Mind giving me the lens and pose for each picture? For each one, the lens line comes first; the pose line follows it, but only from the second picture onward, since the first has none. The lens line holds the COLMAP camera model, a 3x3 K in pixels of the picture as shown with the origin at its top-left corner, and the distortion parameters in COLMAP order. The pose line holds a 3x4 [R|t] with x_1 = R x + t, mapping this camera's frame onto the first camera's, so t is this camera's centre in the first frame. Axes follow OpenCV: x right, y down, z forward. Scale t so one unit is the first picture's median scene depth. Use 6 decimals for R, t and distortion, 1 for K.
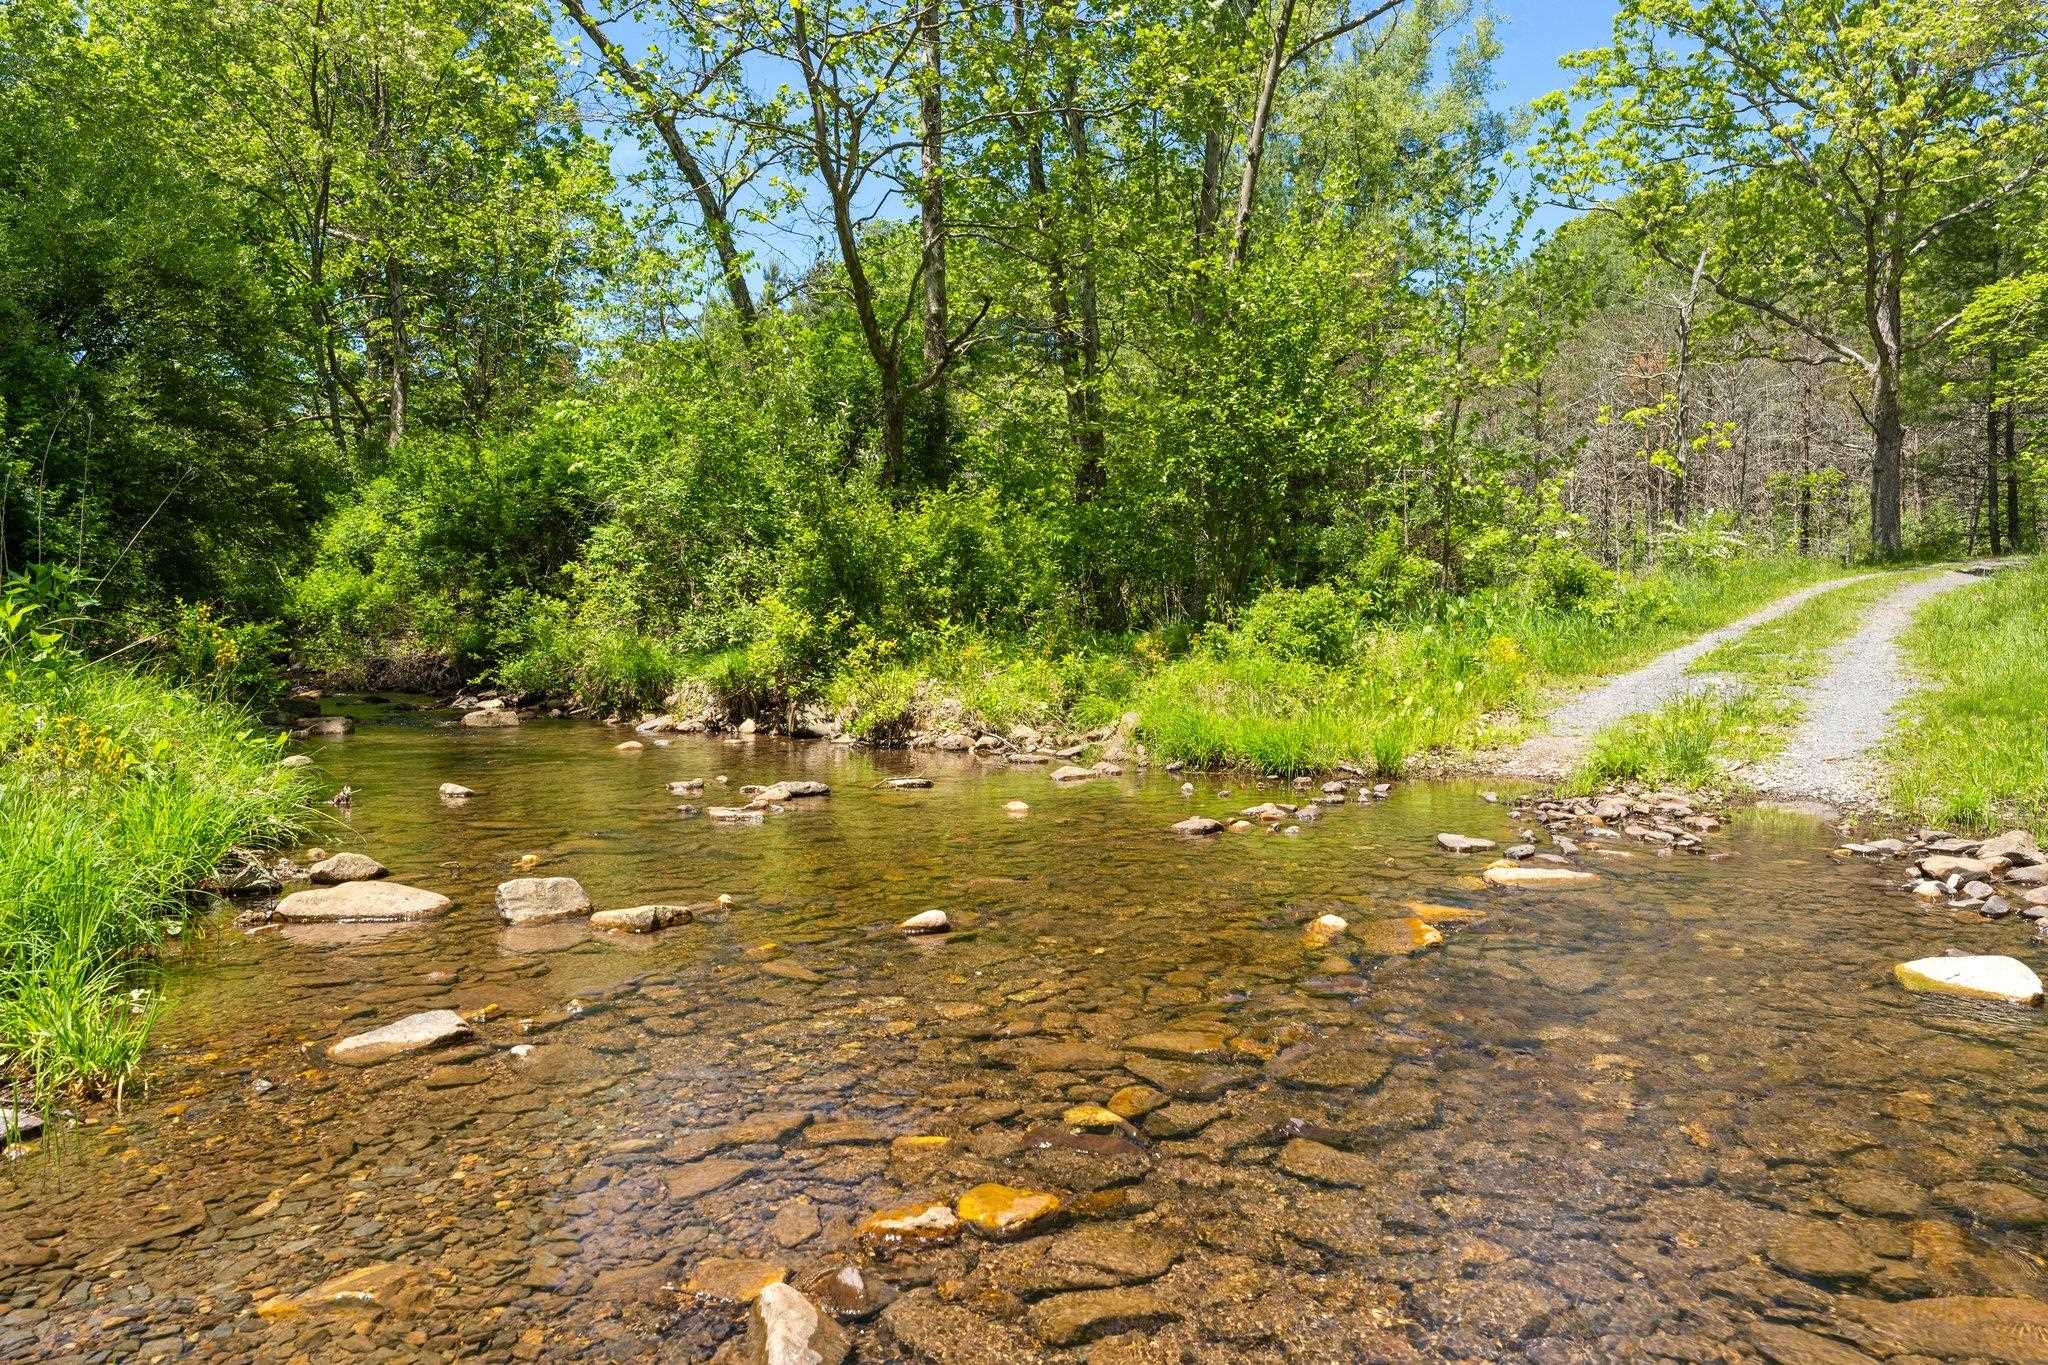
lens RADIAL K [[1374.0, 0, 1024.0], [0, 1374.0, 682.5], [0, 0, 1]] dist [0.003245, -0.000039]
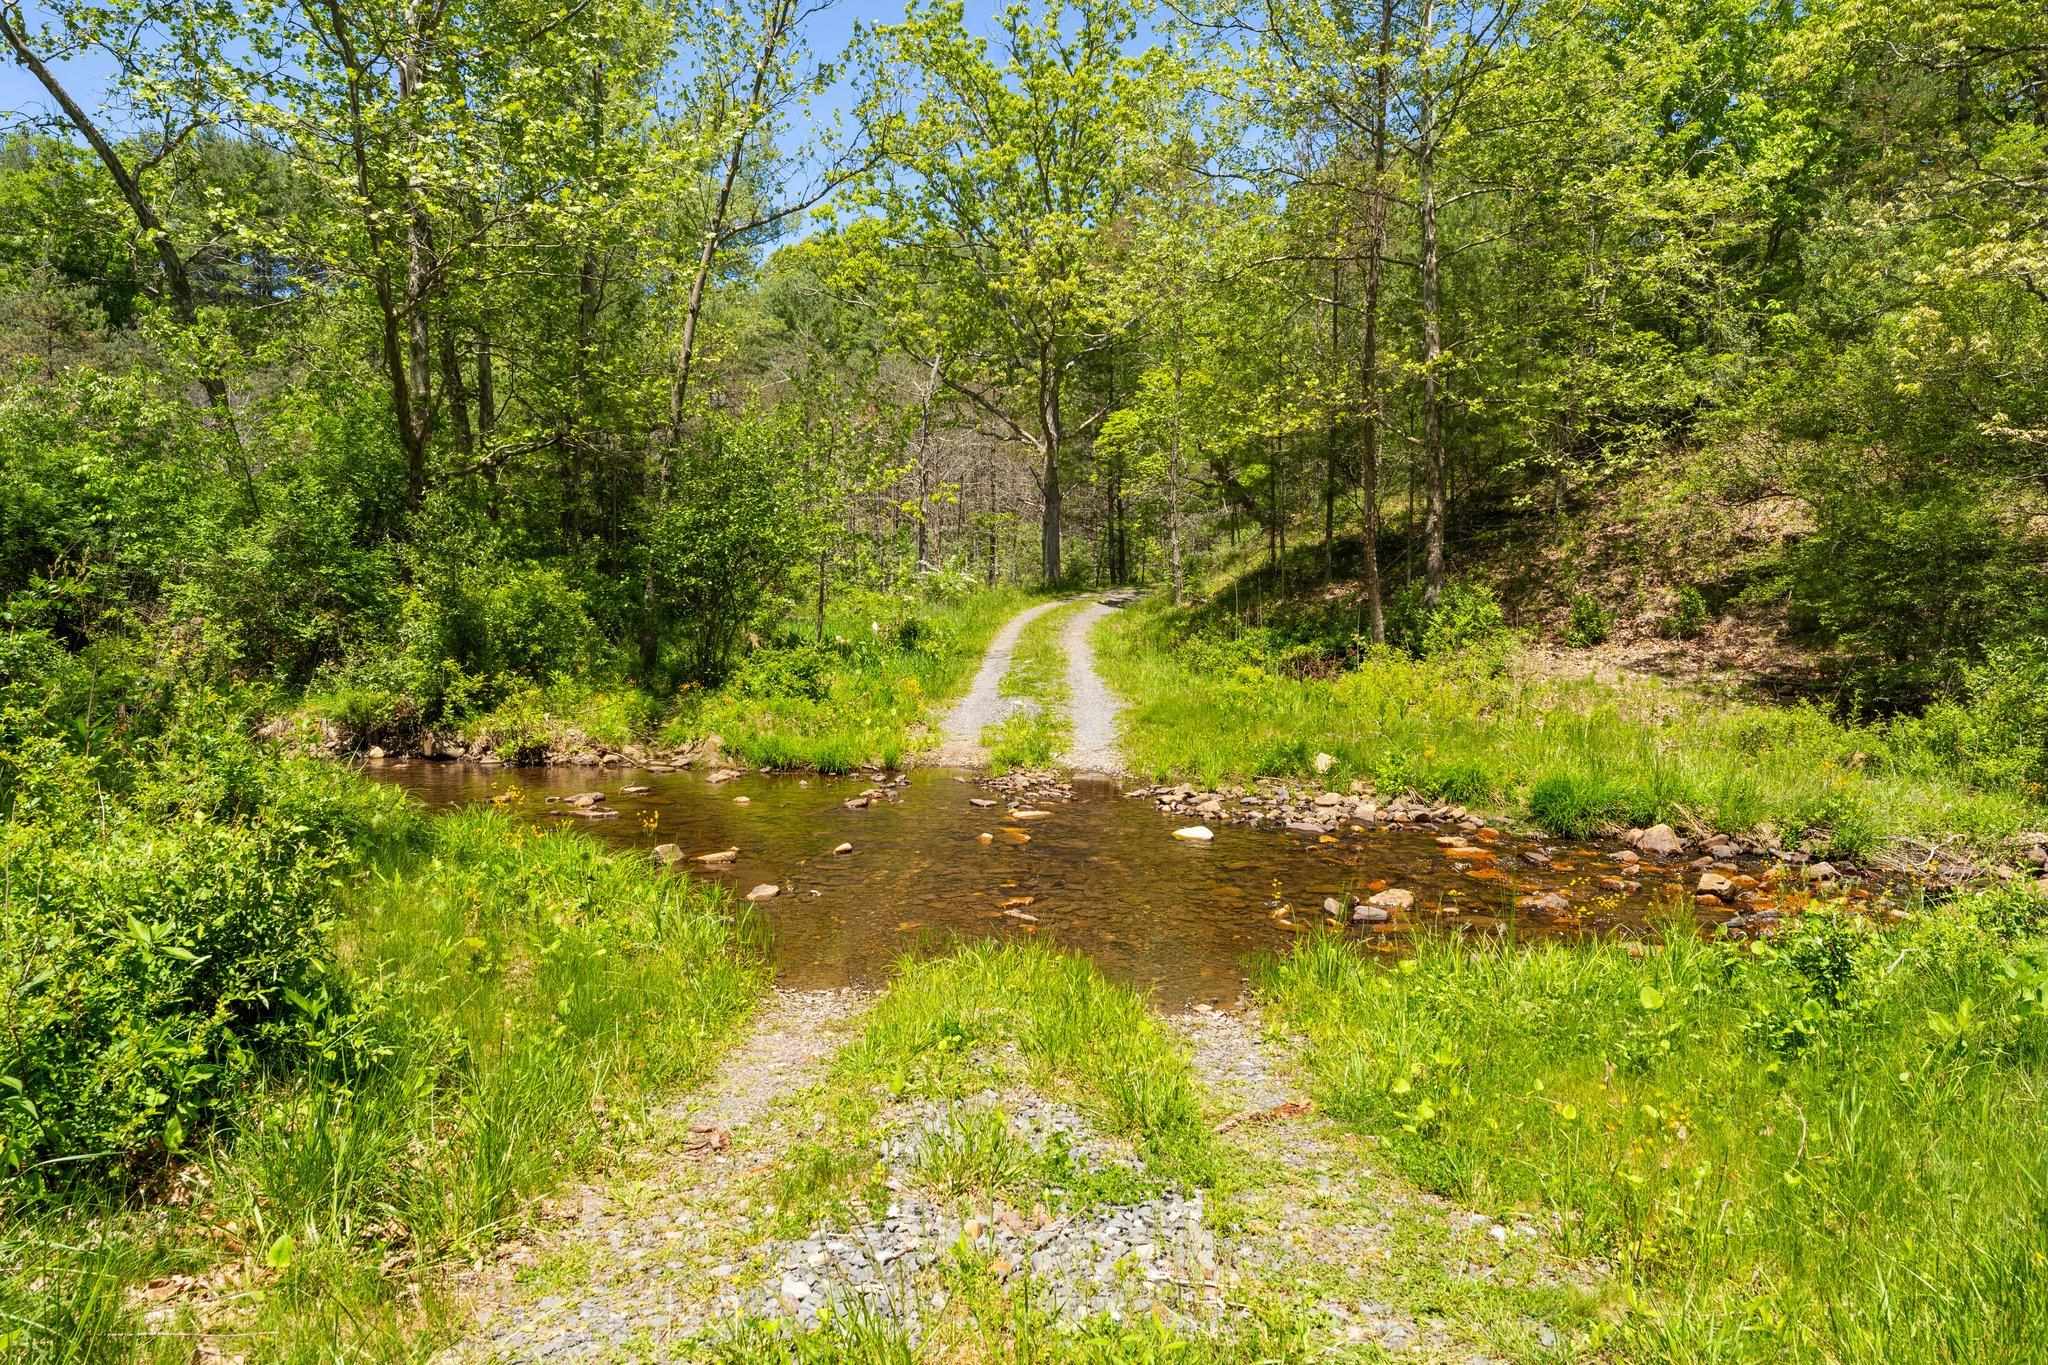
lens RADIAL K [[1339.1, 0, 1024.0], [0, 1339.1, 682.5], [0, 0, 1]] dist [-0.002218, -0.000561]
pose [[0.845097, -0.016166, 0.534369, -0.356166], [0.007120, 0.999794, 0.018986, -0.053132], [-0.534566, -0.012241, 0.845038, -0.384193]]
